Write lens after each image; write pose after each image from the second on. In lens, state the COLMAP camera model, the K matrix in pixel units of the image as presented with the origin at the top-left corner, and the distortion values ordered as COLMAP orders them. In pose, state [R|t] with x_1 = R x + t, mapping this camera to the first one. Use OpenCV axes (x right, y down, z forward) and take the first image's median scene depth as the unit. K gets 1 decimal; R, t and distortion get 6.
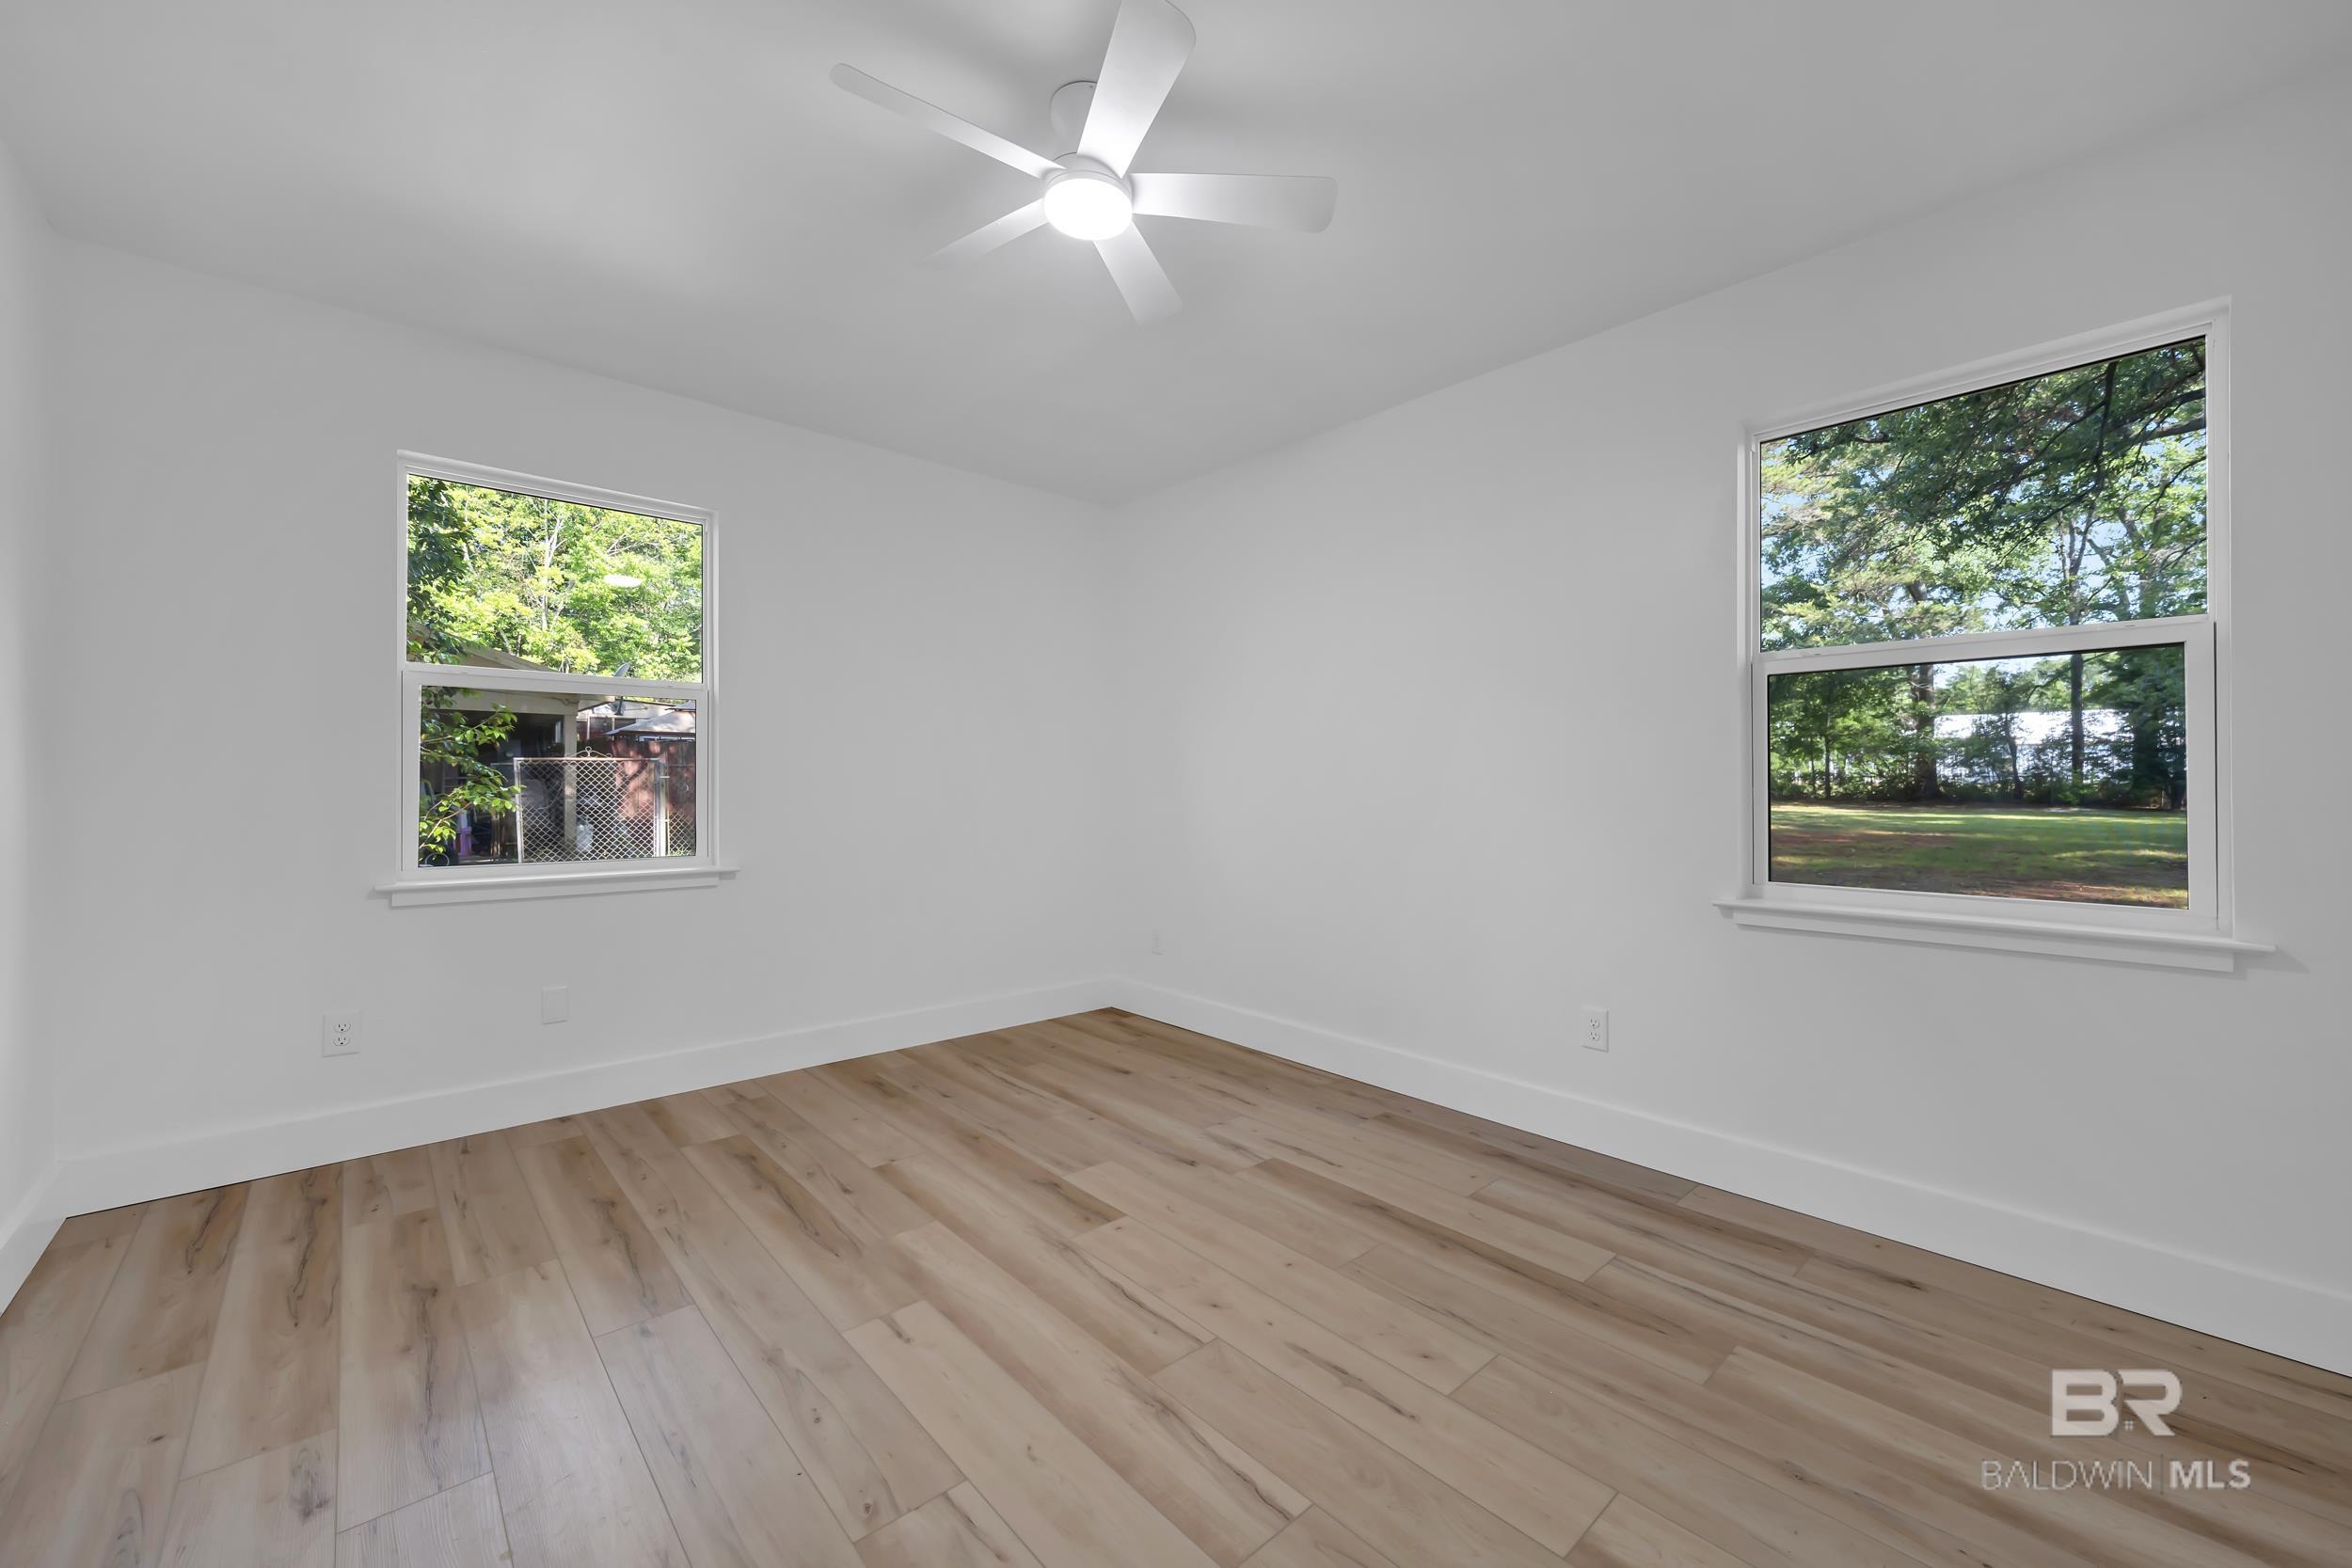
lens RADIAL K [[826.7, 0, 1188.9], [0, 826.7, 780.7], [0, 0, 1]] dist [-0.001279, -0.000088]
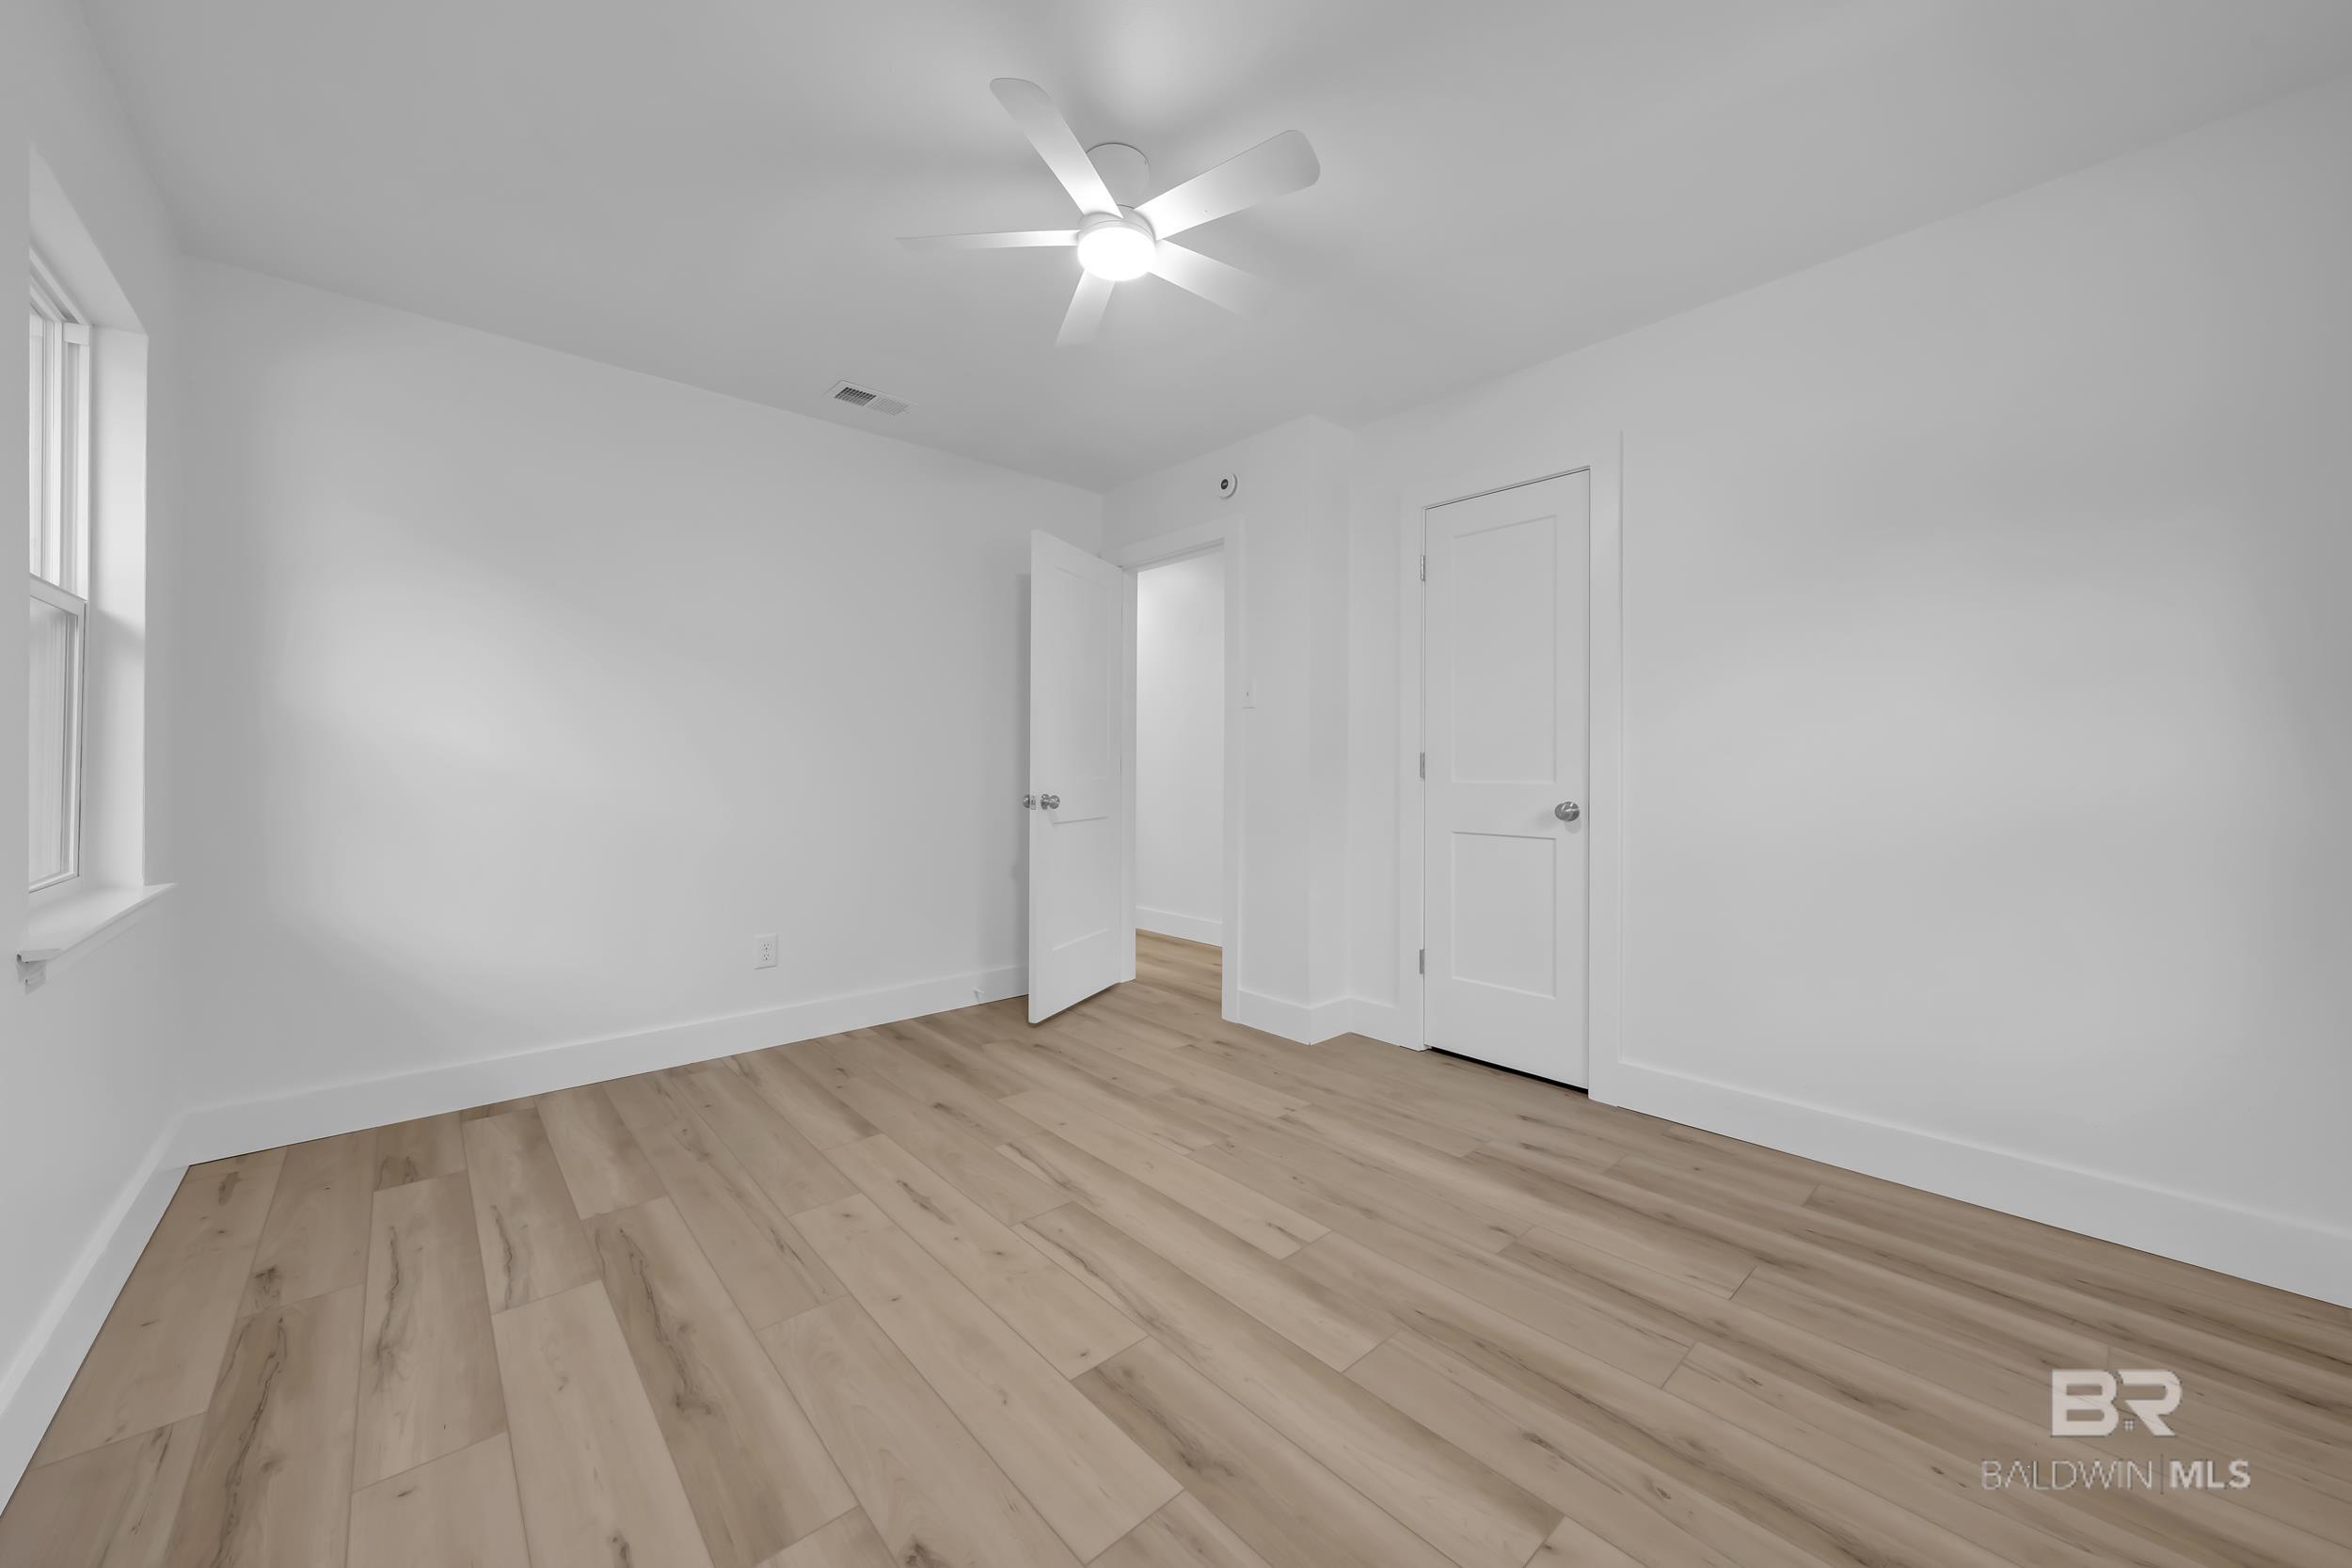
lens RADIAL K [[826.7, 0, 1188.9], [0, 826.7, 780.7], [0, 0, 1]] dist [-0.001279, -0.000088]
pose [[-0.999977, -0.003572, 0.005706, -0.208510], [-0.003528, 0.999964, 0.007657, 0.025578], [-0.005733, 0.007636, -0.999954, 1.997960]]
